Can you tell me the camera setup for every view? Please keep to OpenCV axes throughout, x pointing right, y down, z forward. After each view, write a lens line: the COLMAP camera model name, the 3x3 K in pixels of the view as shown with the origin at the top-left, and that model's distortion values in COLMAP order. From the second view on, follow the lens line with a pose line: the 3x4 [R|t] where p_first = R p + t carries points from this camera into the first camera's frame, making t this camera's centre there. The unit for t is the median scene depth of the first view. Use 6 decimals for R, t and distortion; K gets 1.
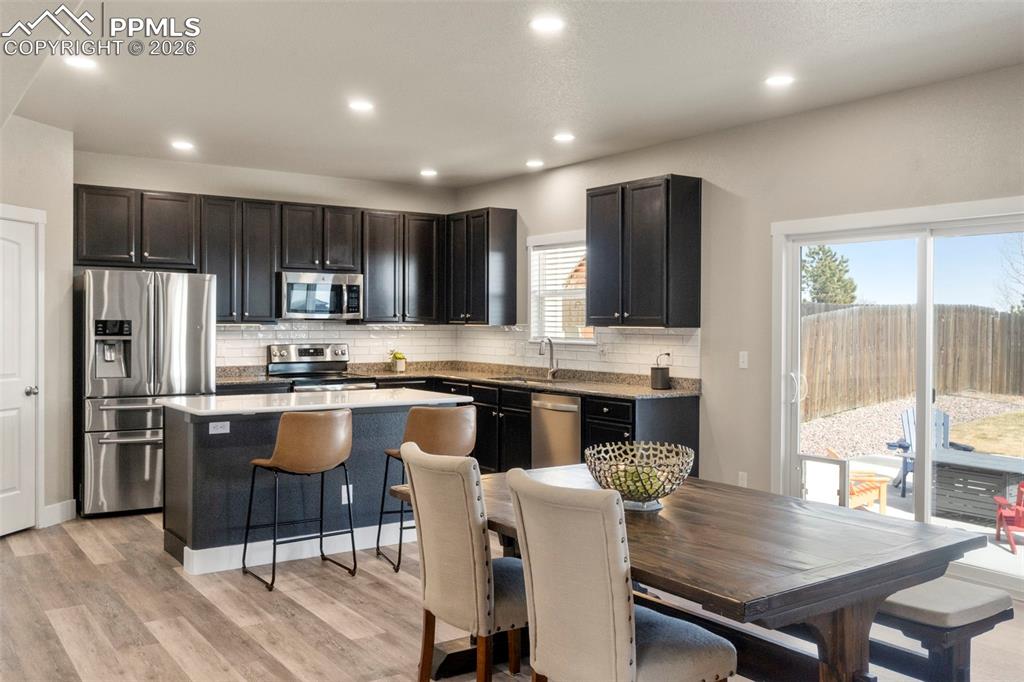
lens RADIAL K [[899.7, 0, 511.9], [0, 899.7, 334.4], [0, 0, 1]] dist [-0.007079, 0.004226]
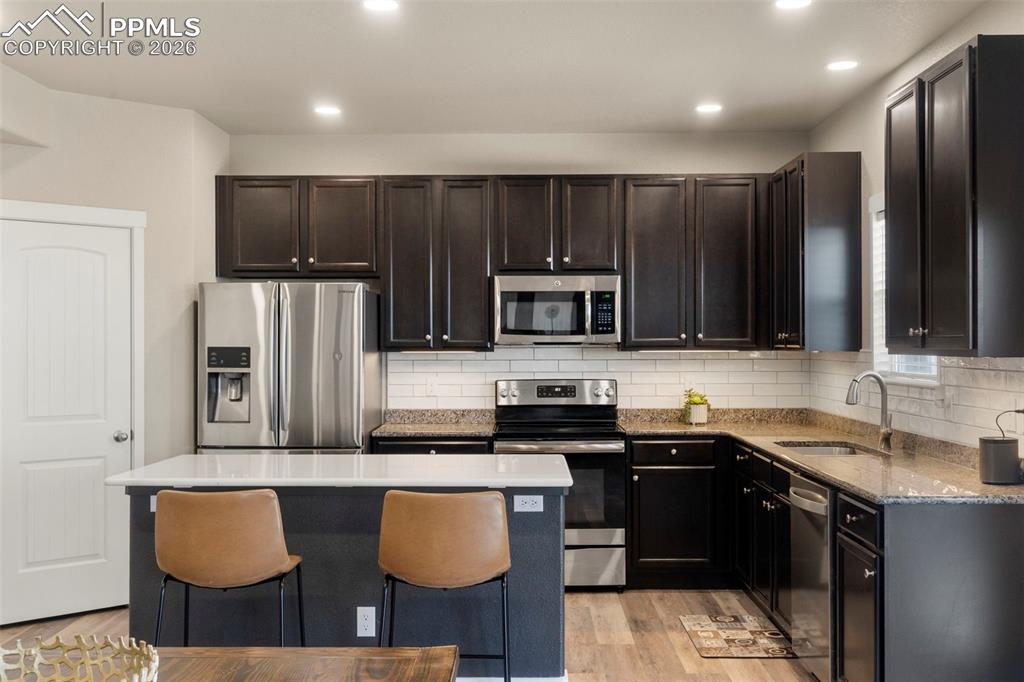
lens RADIAL K [[1130.1, 0, 512.7], [0, 1130.1, 346.3], [0, 0, 1]] dist [0.020895, 0.000000]
pose [[0.814381, -0.005915, -0.580301, 0.256615], [-0.001484, 0.999924, -0.012275, -0.004093], [0.580329, 0.010858, 0.814310, 0.284799]]
